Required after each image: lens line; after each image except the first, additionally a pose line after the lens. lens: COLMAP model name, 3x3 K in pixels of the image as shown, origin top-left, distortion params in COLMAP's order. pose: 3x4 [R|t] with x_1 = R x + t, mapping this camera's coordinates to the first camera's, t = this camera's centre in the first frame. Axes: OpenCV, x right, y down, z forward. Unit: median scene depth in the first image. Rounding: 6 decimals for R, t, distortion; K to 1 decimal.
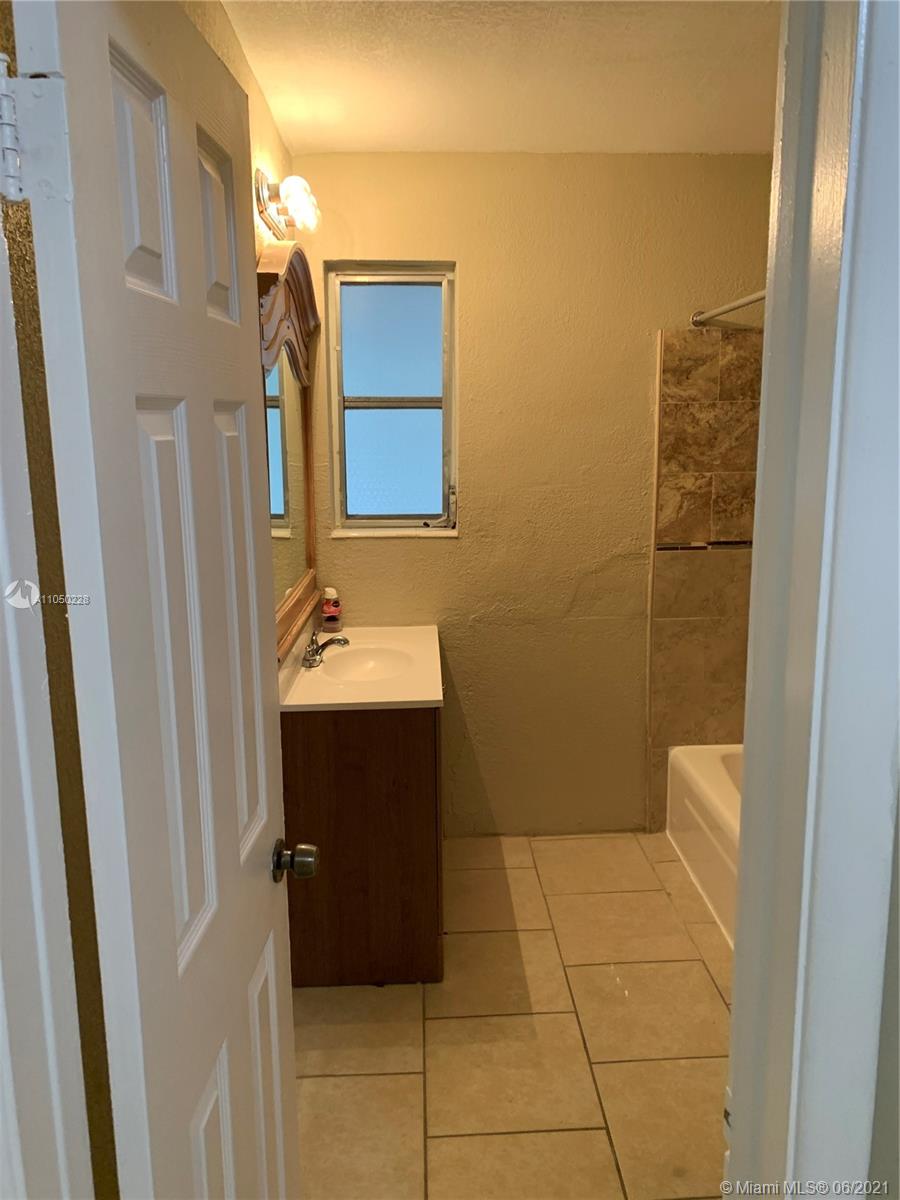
lens RADIAL K [[911.0, 0, 452.4], [0, 911.0, 594.0], [0, 0, 1]] dist [0.045372, -0.066935]
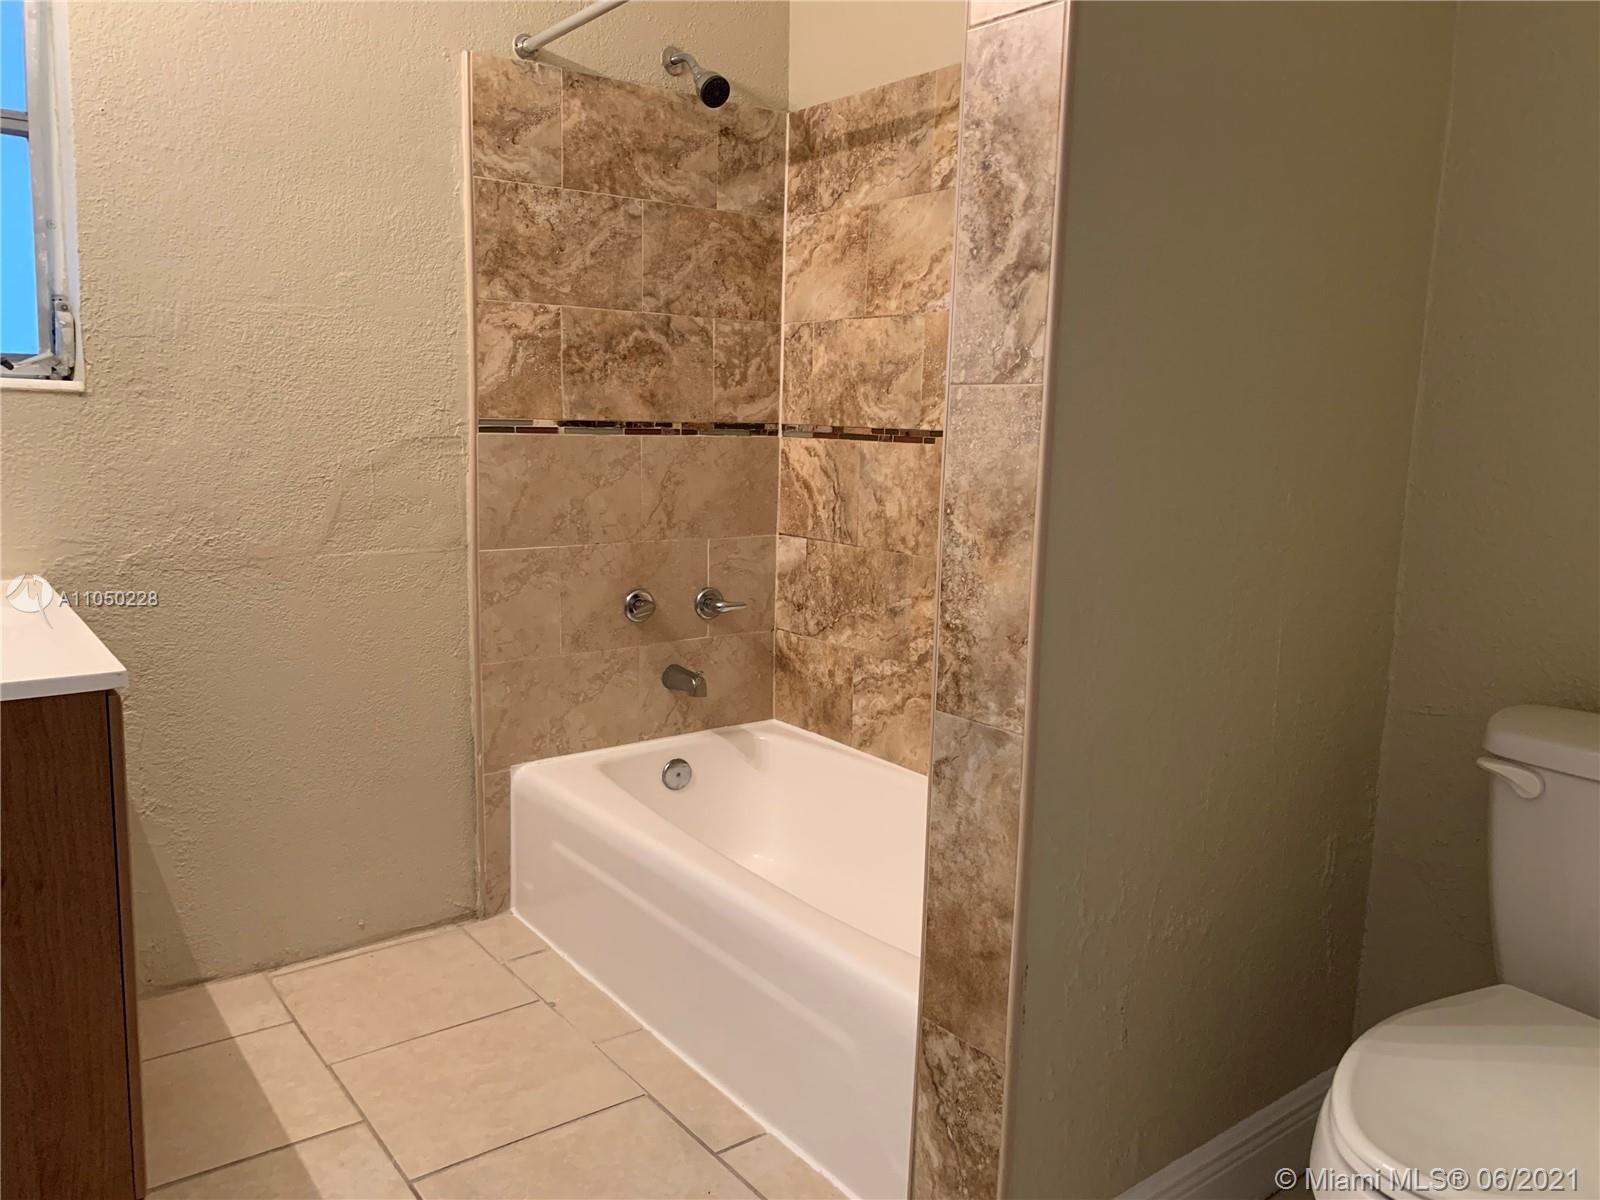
lens RADIAL K [[1214.7, 0, 808.4], [0, 1214.7, 600.8], [0, 0, 1]] dist [0.045372, -0.066935]
pose [[0.818104, -0.052796, 0.572642, -0.058303], [0.068282, 0.997650, -0.005571, 0.080194], [-0.571003, 0.043659, 0.819786, 0.238487]]
